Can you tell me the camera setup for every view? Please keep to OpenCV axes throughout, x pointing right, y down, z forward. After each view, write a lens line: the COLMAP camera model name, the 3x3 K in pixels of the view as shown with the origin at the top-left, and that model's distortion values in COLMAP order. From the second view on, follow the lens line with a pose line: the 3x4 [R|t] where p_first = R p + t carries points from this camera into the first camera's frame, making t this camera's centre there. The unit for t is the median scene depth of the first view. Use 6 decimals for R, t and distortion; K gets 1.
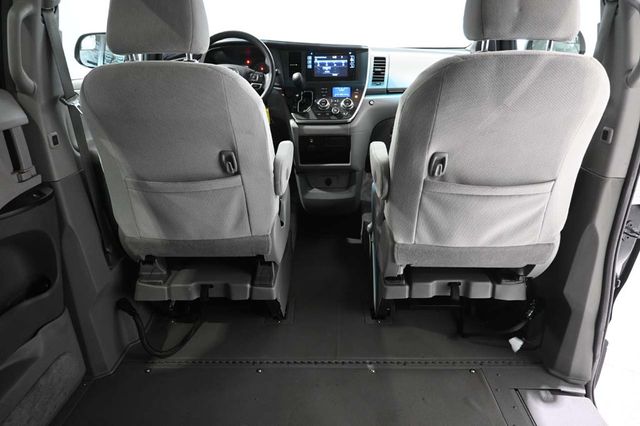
lens RADIAL K [[436.3, 0, 320.0], [0, 436.3, 213.0], [0, 0, 1]] dist [-0.005491, -0.004838]
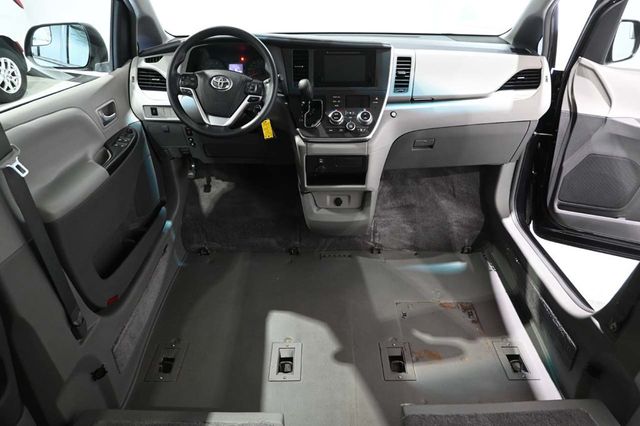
lens RADIAL K [[436.3, 0, 320.0], [0, 436.3, 213.0], [0, 0, 1]] dist [-0.005491, -0.004838]
pose [[0.999697, 0.000500, 0.024609, -0.042144], [-0.003198, 0.993956, 0.109735, -0.159874], [-0.024405, -0.109780, 0.993656, 0.162732]]
